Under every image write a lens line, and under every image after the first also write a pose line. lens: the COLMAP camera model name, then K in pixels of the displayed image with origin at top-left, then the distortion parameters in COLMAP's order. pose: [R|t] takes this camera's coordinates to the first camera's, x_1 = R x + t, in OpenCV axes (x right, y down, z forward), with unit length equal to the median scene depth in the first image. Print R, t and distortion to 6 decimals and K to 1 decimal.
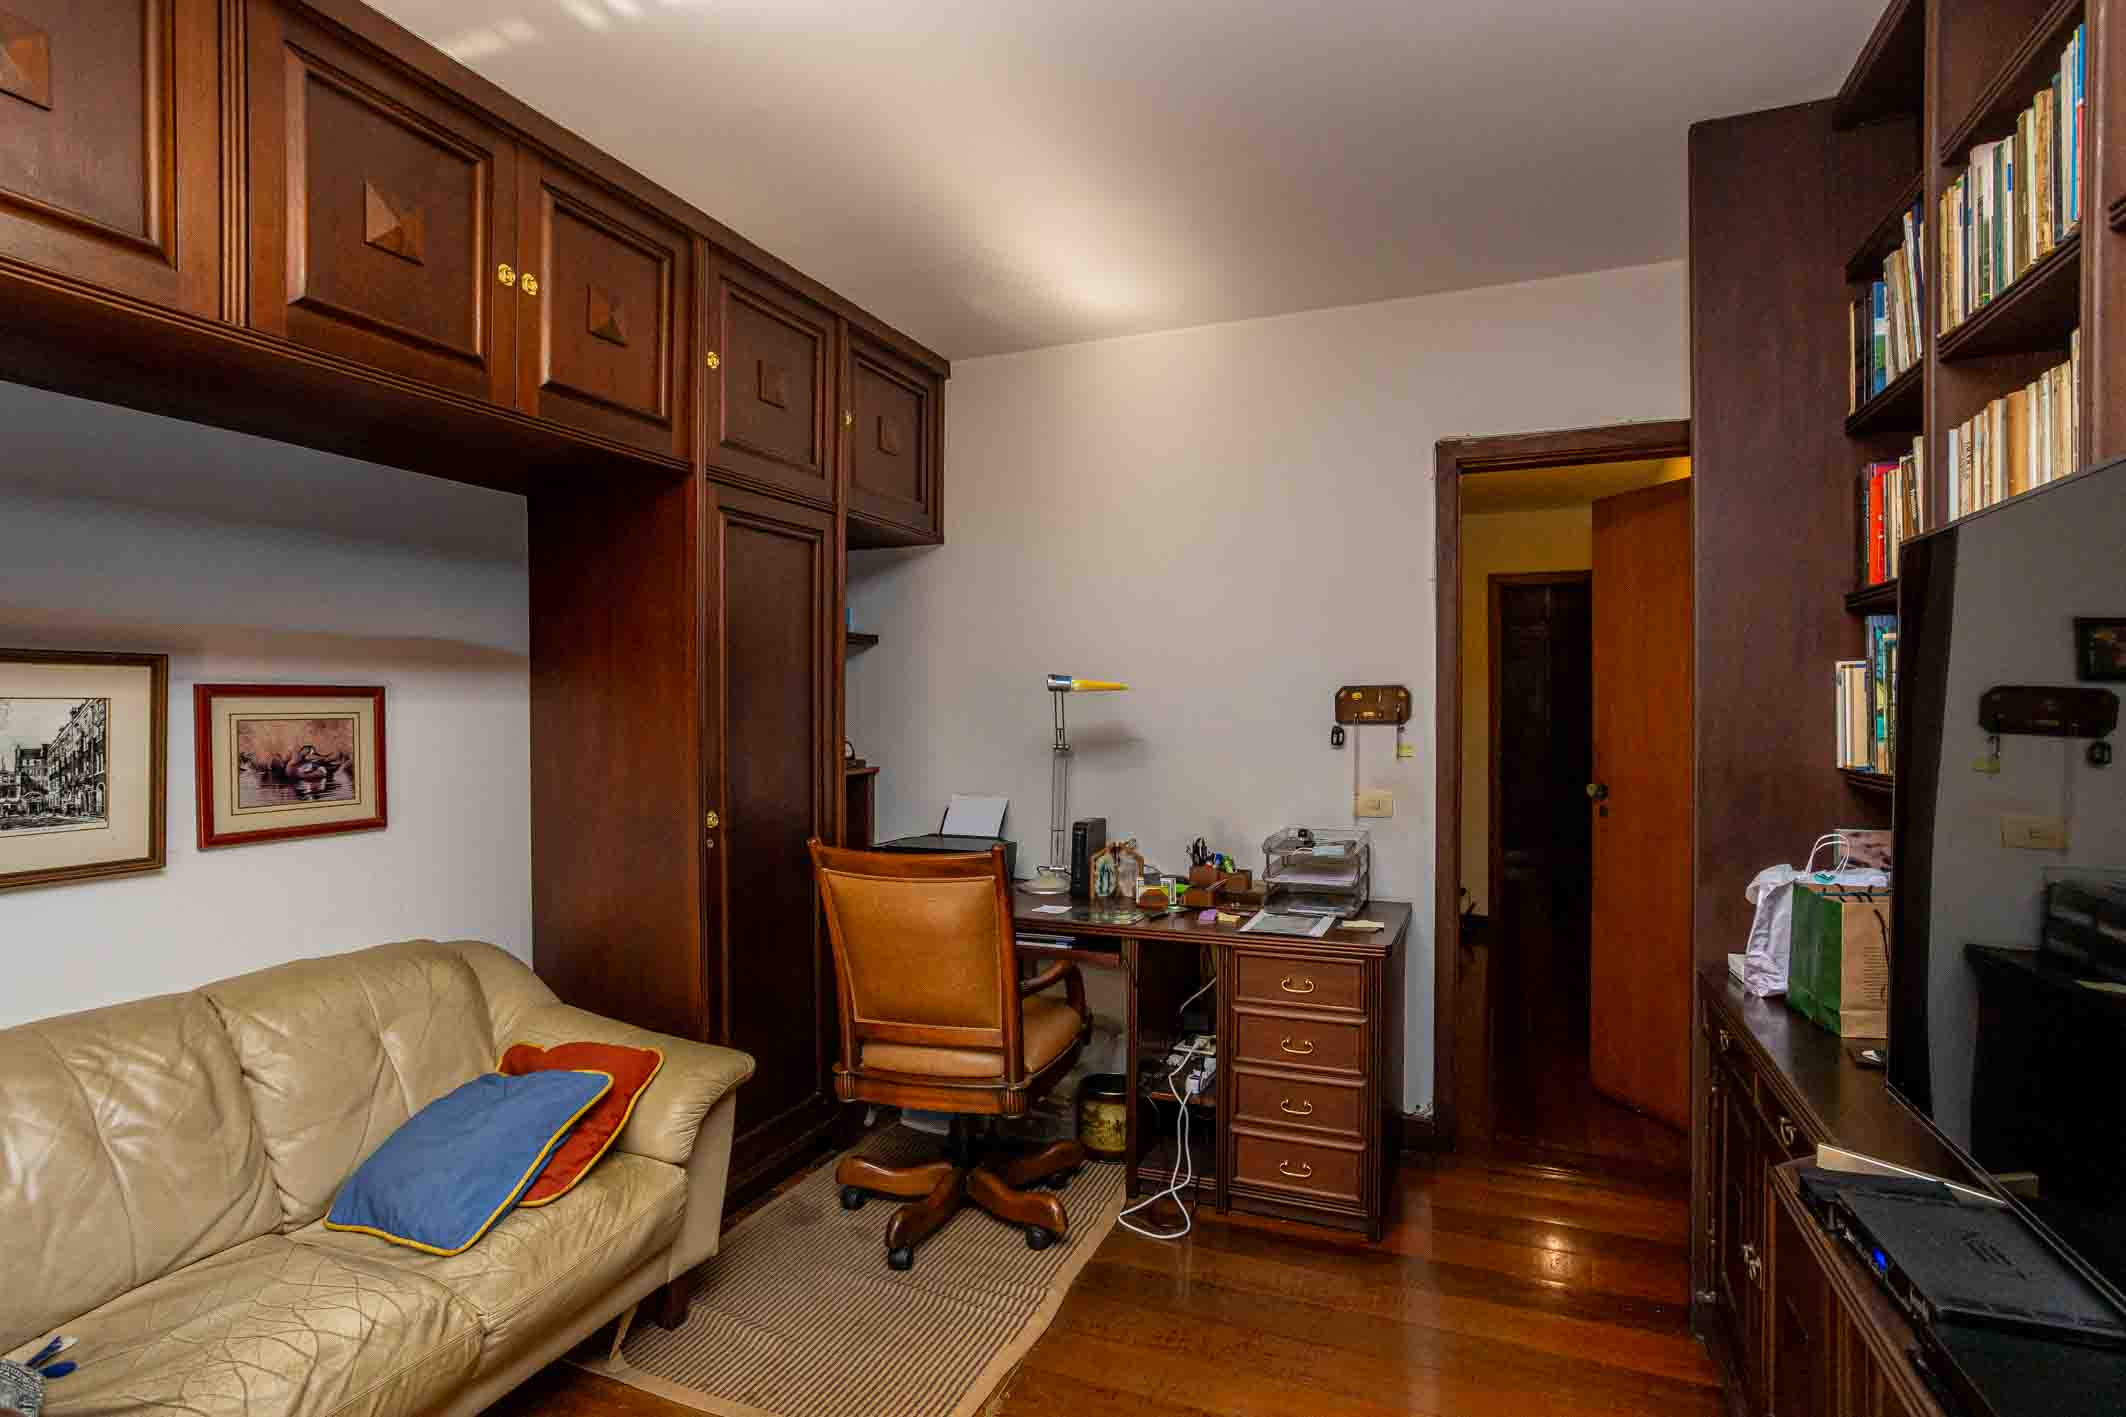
lens RADIAL K [[1035.9, 0, 1055.4], [0, 1035.9, 721.9], [0, 0, 1]] dist [-0.036409, 0.009105]
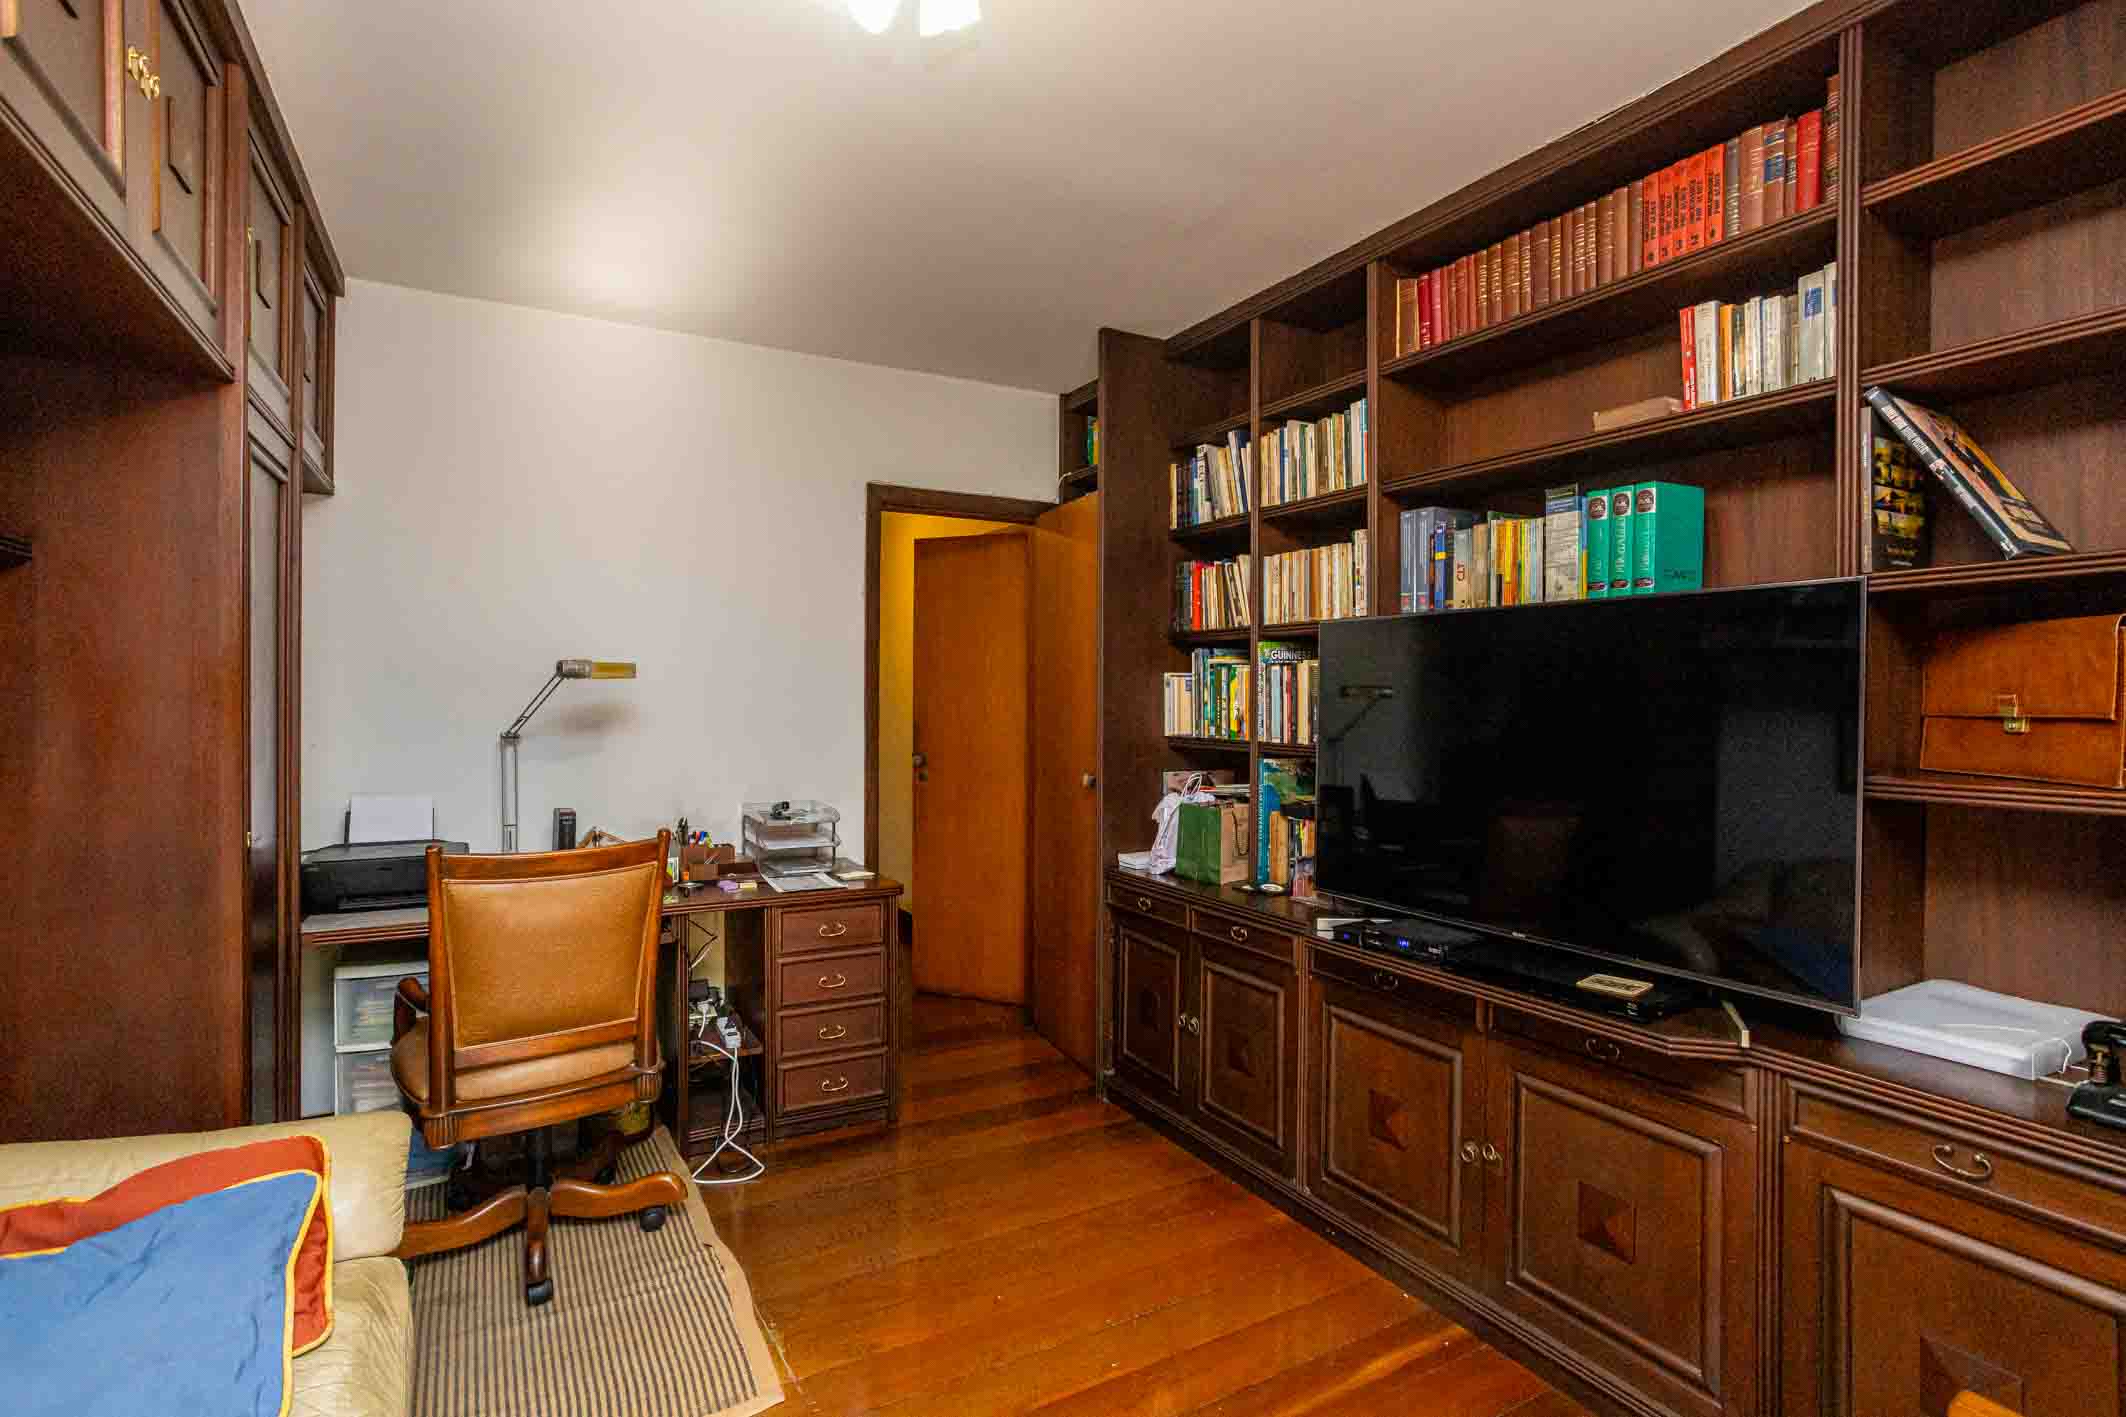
lens RADIAL K [[1035.9, 0, 1056.8], [0, 1035.9, 696.2], [0, 0, 1]] dist [-0.036409, 0.009105]
pose [[0.614209, 0.002494, 0.789139, -0.610563], [-0.000577, 0.999996, -0.002711, -0.012627], [-0.789143, 0.001210, 0.614209, 0.070235]]
